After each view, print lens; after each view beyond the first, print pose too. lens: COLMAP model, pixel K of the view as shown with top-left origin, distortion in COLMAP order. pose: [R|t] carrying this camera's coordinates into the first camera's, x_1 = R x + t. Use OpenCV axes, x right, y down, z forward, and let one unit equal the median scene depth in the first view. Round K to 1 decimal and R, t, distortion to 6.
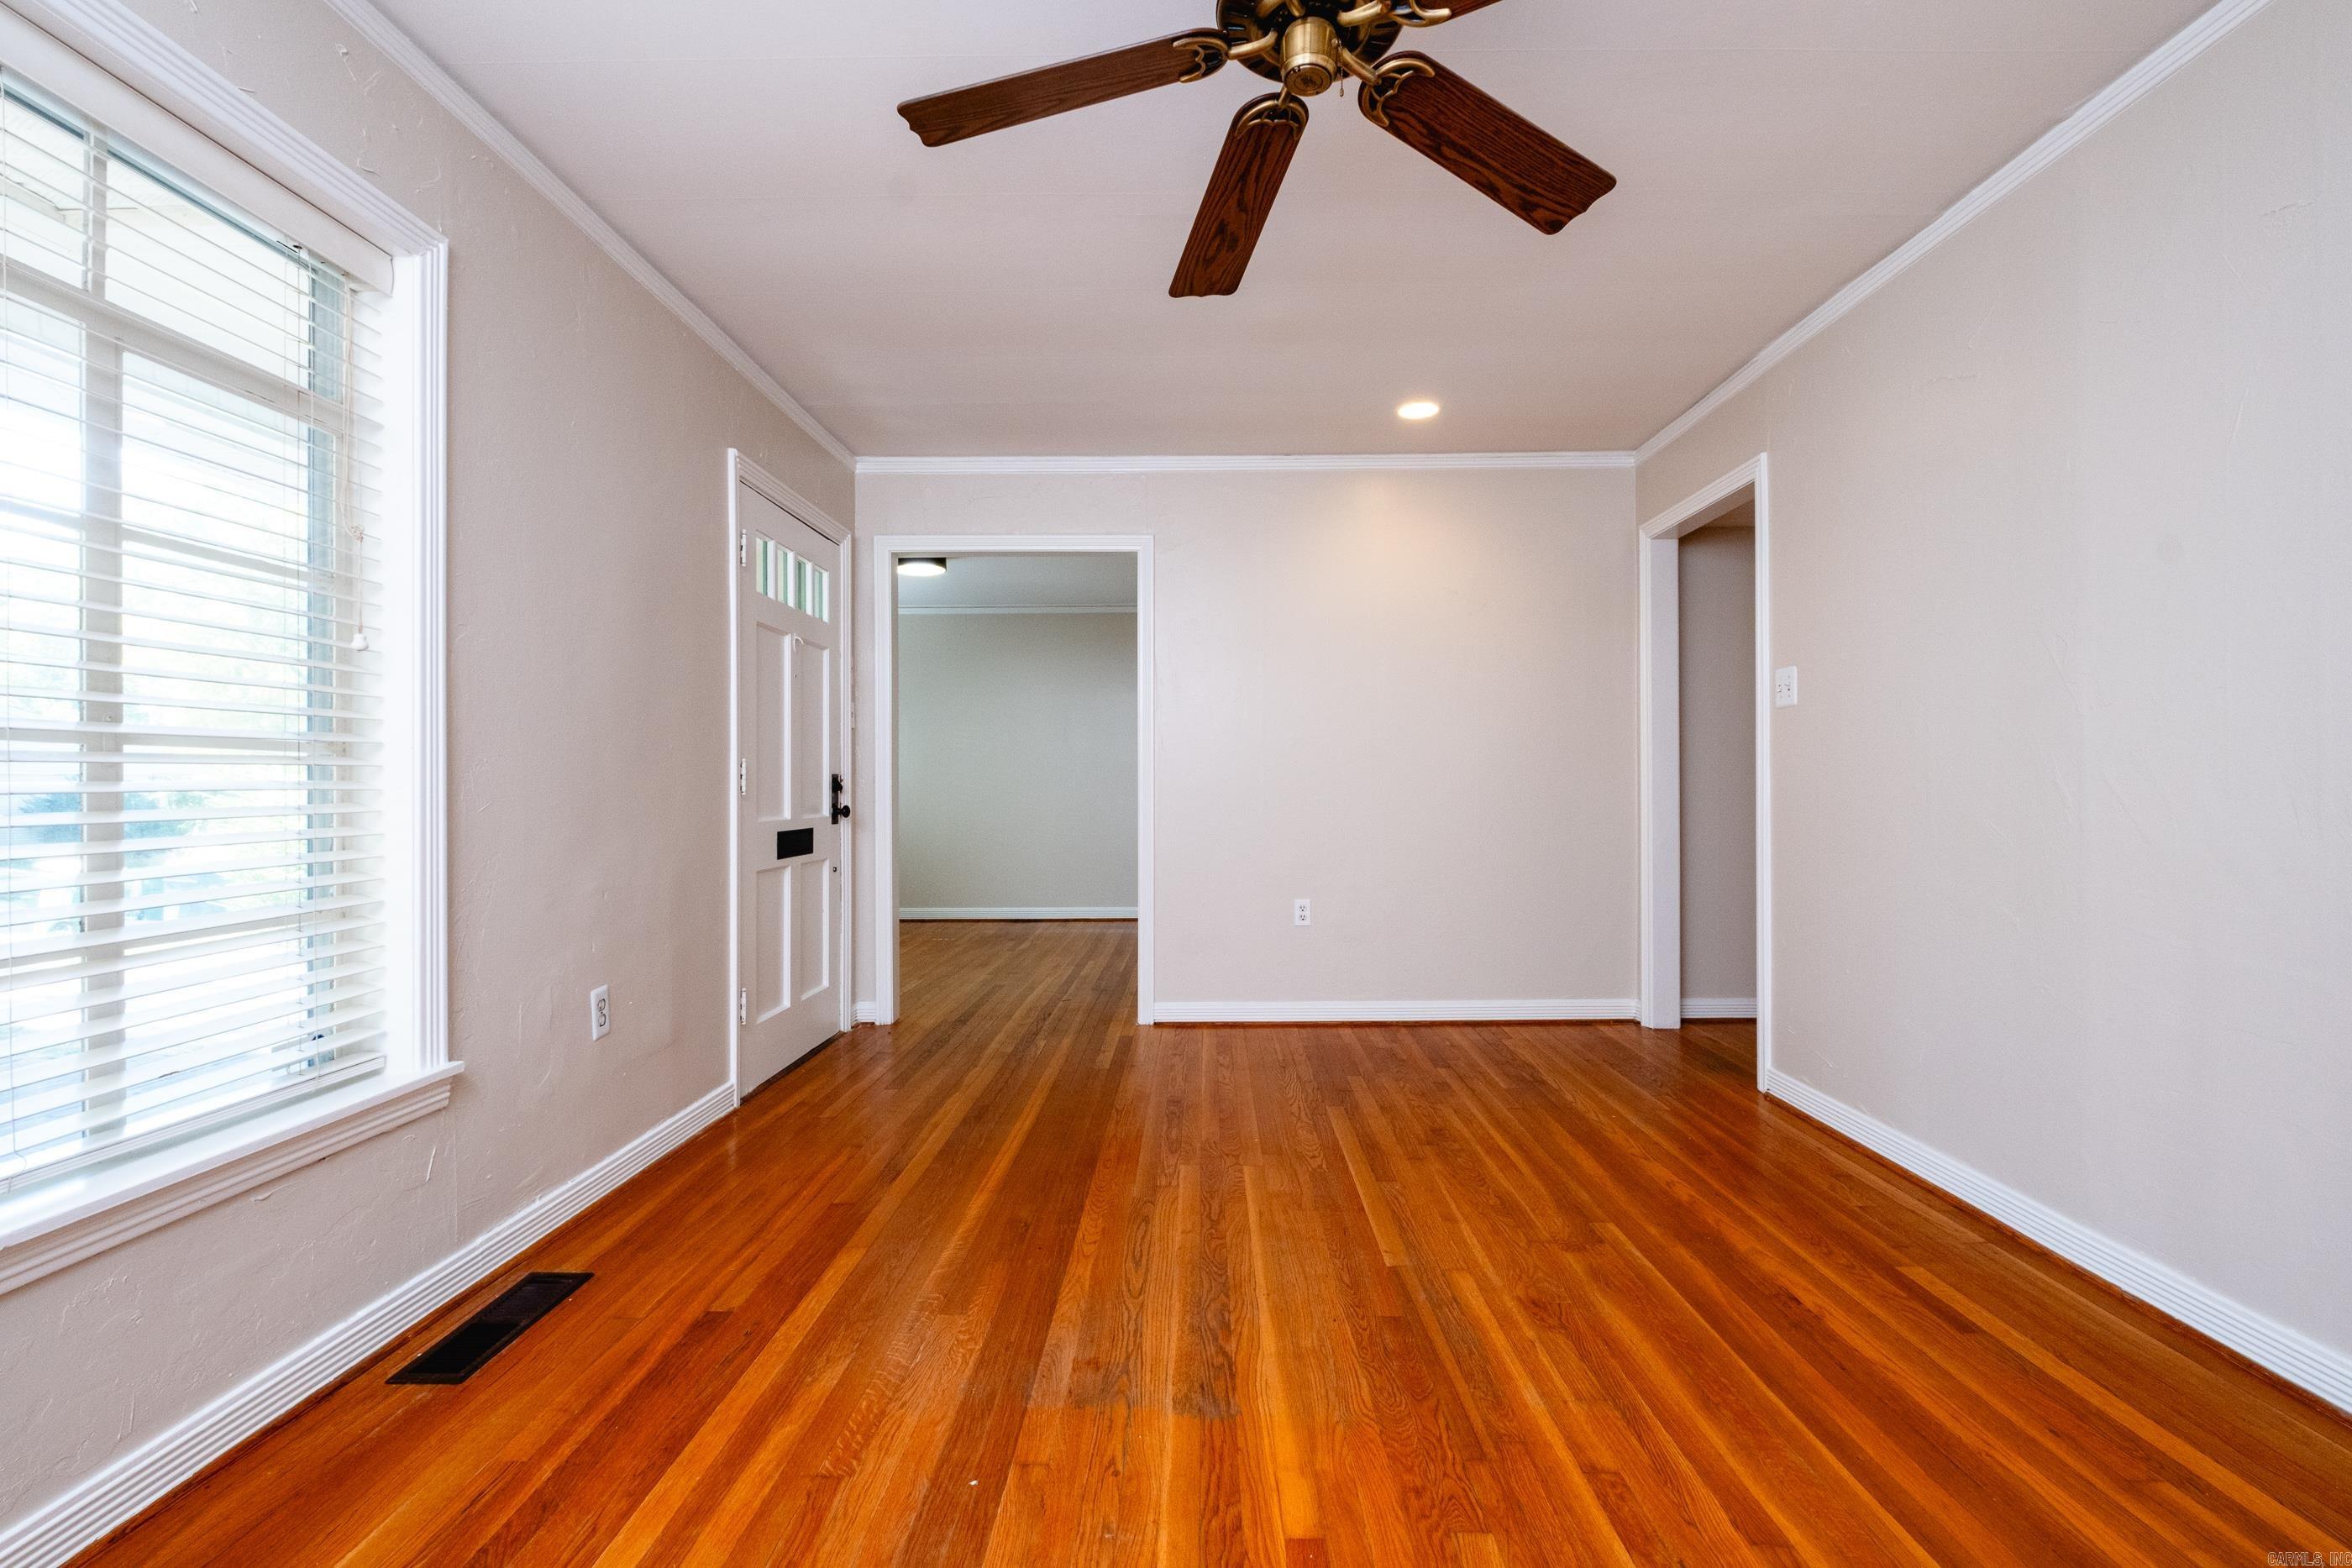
lens RADIAL K [[1004.7, 0, 1183.6], [0, 1004.7, 787.7], [0, 0, 1]] dist [0.005050, 0.000184]
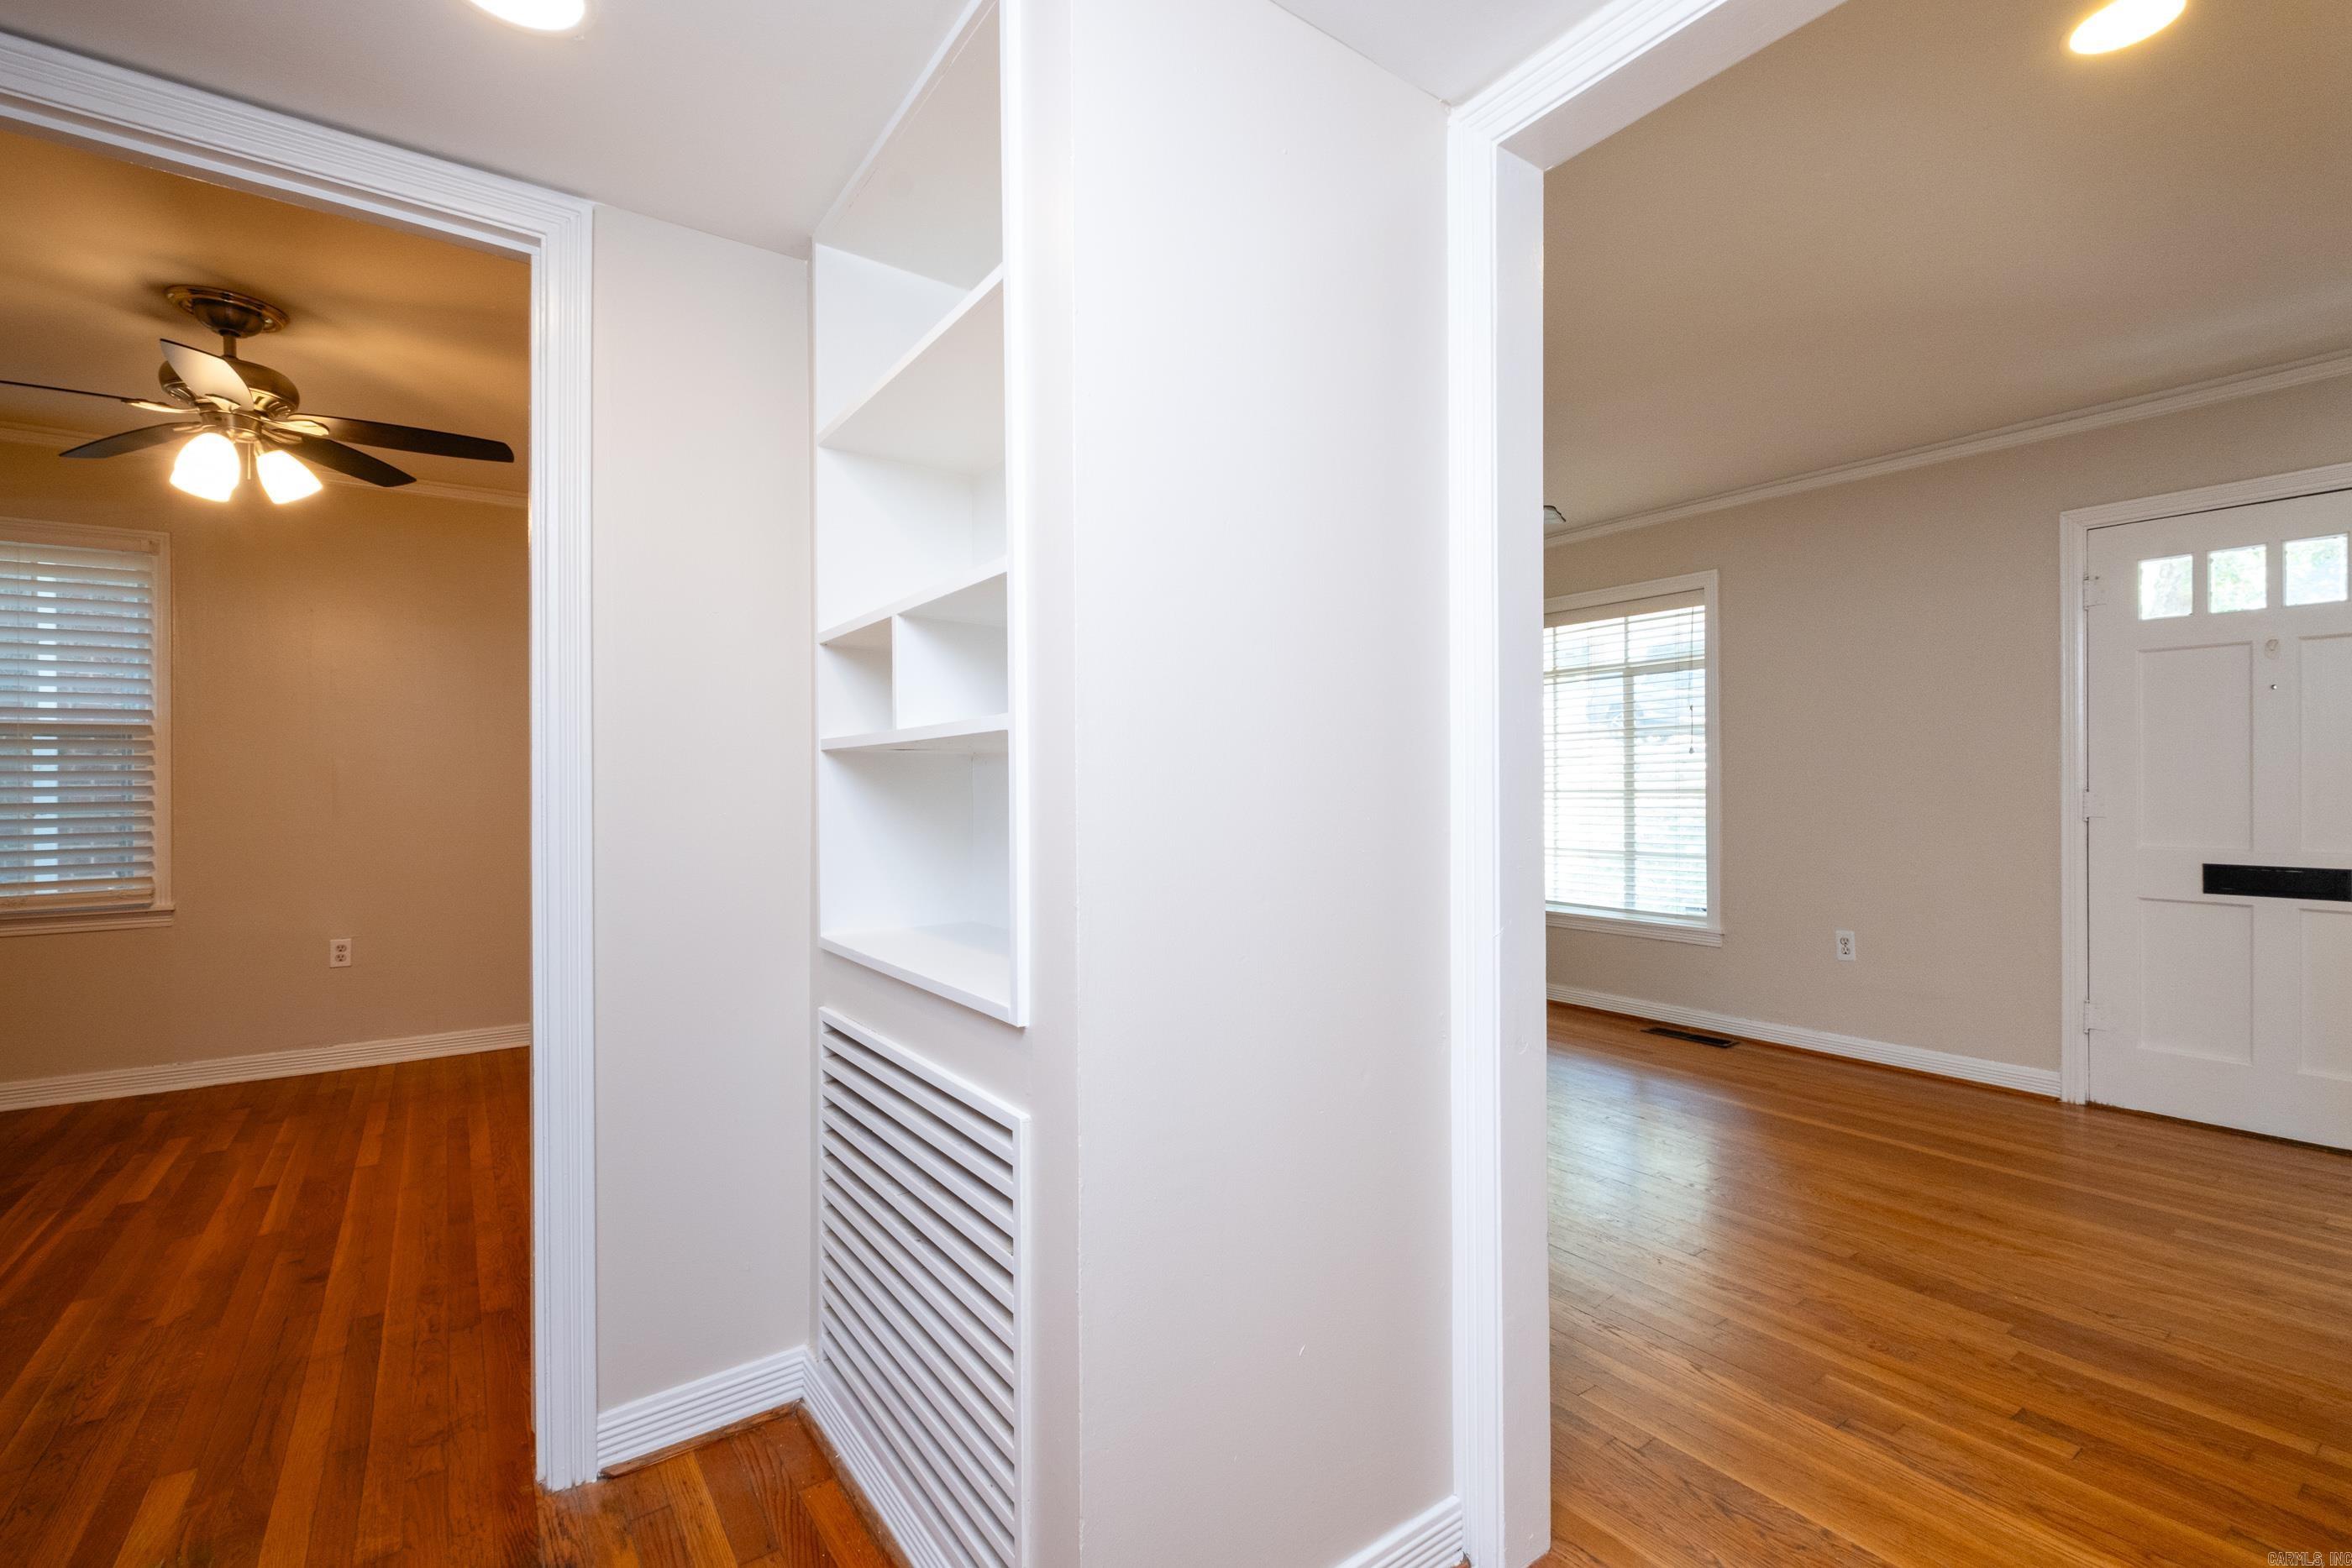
lens RADIAL K [[1024.5, 0, 1185.0], [0, 1024.5, 789.5], [0, 0, 1]] dist [0.001114, -0.000754]
pose [[-0.794312, 0.010483, -0.607419, 1.561038], [0.006903, 0.999942, 0.008231, -0.064303], [0.607470, 0.002345, -0.794339, 2.017352]]
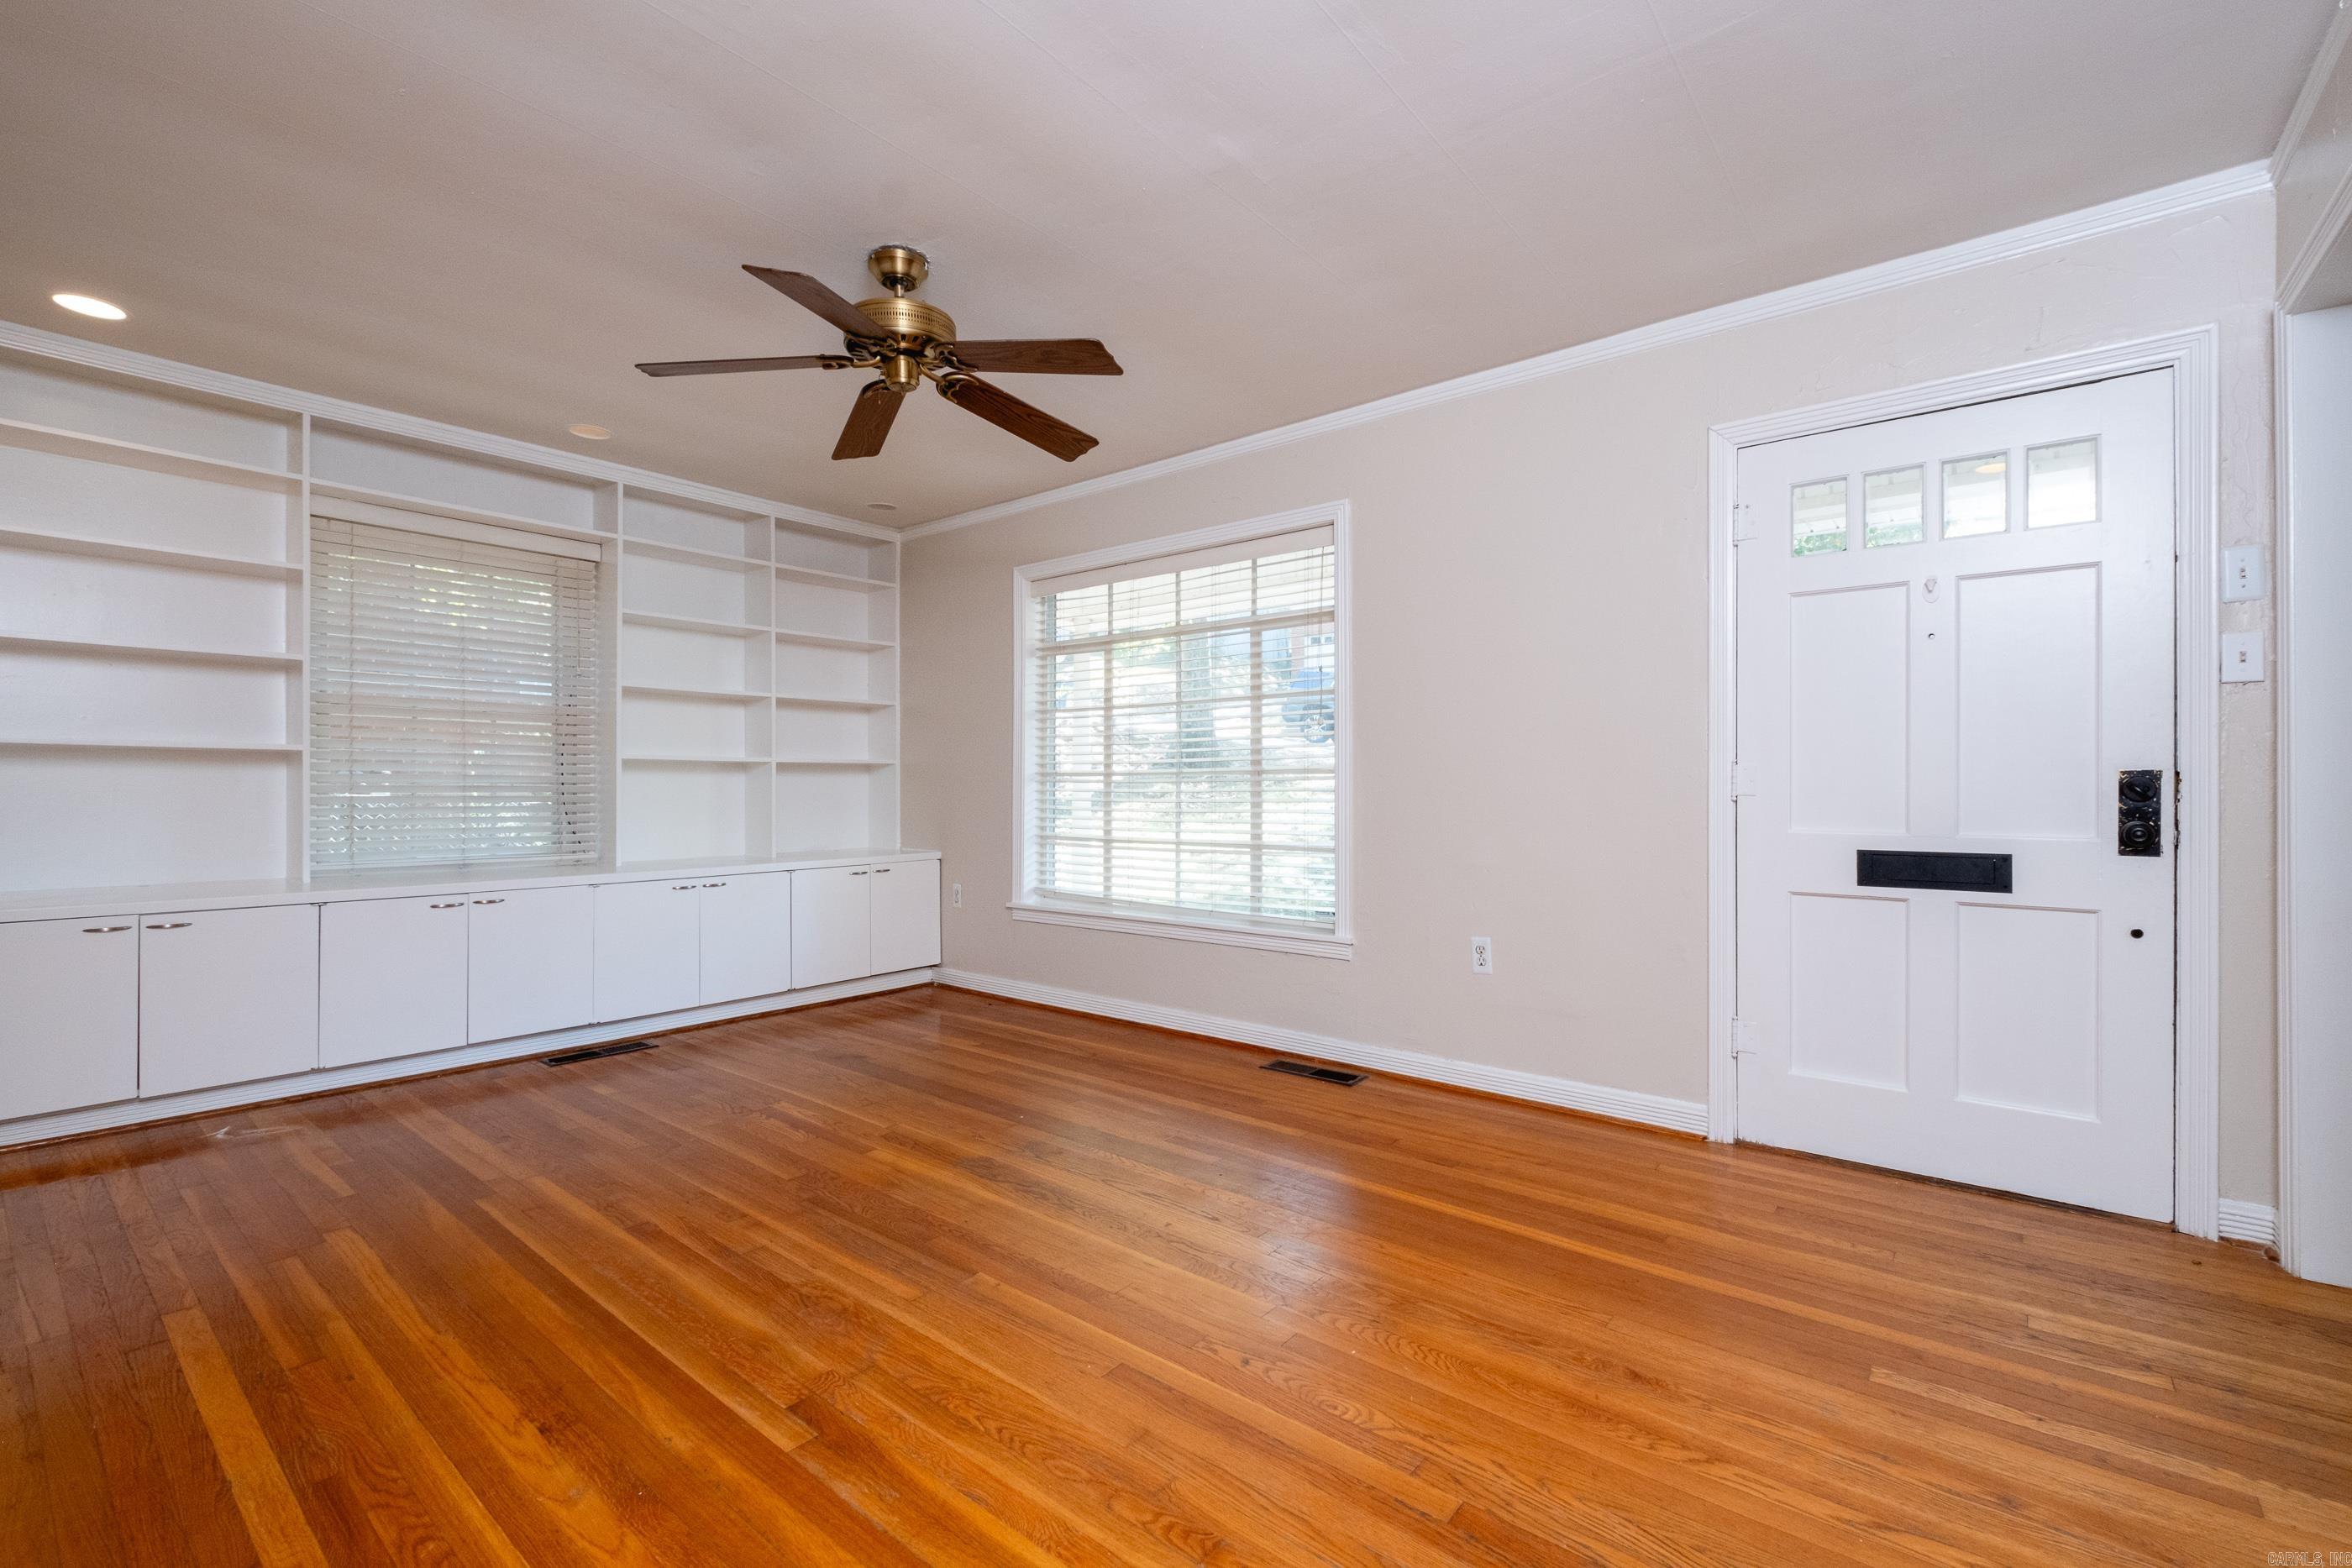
lens RADIAL K [[1004.7, 0, 1183.6], [0, 1004.7, 787.7], [0, 0, 1]] dist [0.005050, 0.000184]
pose [[-0.611400, 0.004795, -0.791308, 0.891872], [-0.000562, 0.999979, 0.006493, -0.012787], [0.791322, 0.004414, -0.611384, 1.818481]]
